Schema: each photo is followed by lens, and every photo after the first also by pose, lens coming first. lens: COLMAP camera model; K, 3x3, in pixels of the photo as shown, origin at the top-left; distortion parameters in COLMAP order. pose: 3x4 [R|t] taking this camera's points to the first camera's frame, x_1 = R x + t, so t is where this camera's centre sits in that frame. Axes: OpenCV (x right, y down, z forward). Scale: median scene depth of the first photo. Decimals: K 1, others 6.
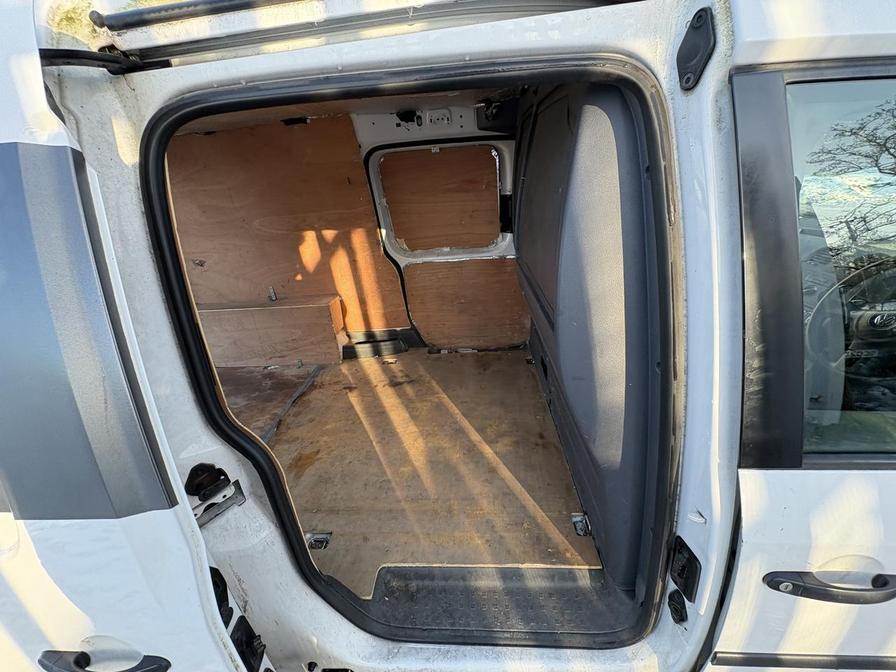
lens RADIAL K [[357.0, 0, 448.7], [0, 357.0, 338.6], [0, 0, 1]] dist [0.002711, -0.000154]
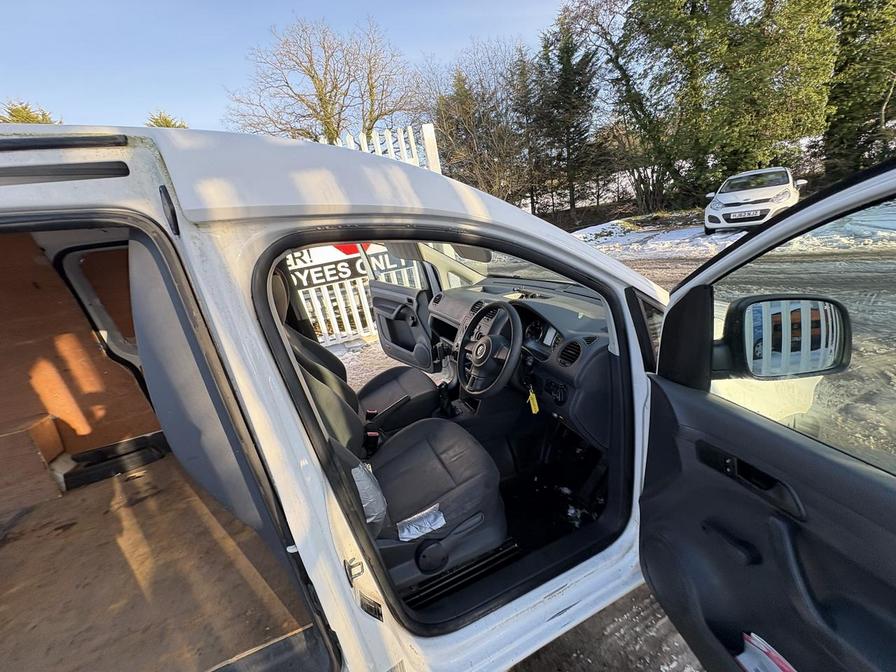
lens RADIAL K [[357.0, 0, 448.7], [0, 357.0, 338.6], [0, 0, 1]] dist [0.002711, -0.000154]
pose [[0.904379, -0.159994, 0.395600, 0.302473], [0.226033, 0.965926, -0.126078, 0.030992], [-0.361949, 0.203441, 0.909728, -0.165737]]
